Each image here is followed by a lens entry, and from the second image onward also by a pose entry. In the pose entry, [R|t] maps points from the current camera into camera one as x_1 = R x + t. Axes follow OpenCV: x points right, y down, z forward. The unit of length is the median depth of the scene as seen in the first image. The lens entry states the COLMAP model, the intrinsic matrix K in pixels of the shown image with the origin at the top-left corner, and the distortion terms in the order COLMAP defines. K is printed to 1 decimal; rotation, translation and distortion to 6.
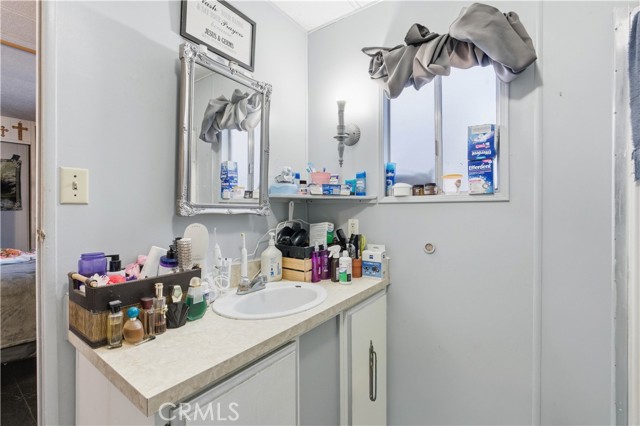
lens RADIAL K [[281.4, 0, 318.7], [0, 281.4, 210.1], [0, 0, 1]] dist [-0.000636, -0.000343]
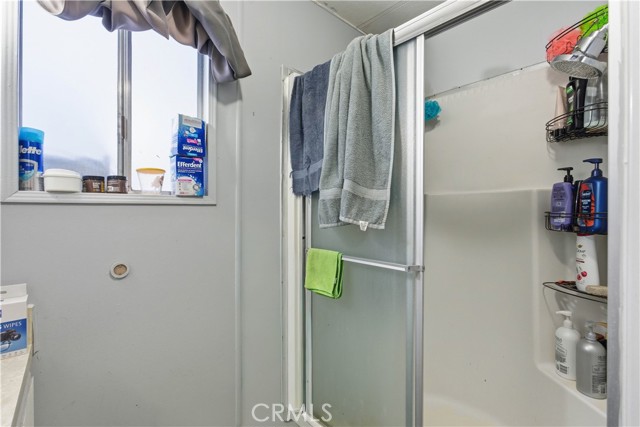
lens RADIAL K [[281.4, 0, 318.4], [0, 281.4, 211.0], [0, 0, 1]] dist [-0.000636, -0.000343]
pose [[0.221611, -0.001004, 0.975135, -0.186052], [0.004416, 0.999990, 0.000026, -0.008695], [-0.975125, 0.004301, 0.221613, 0.416711]]
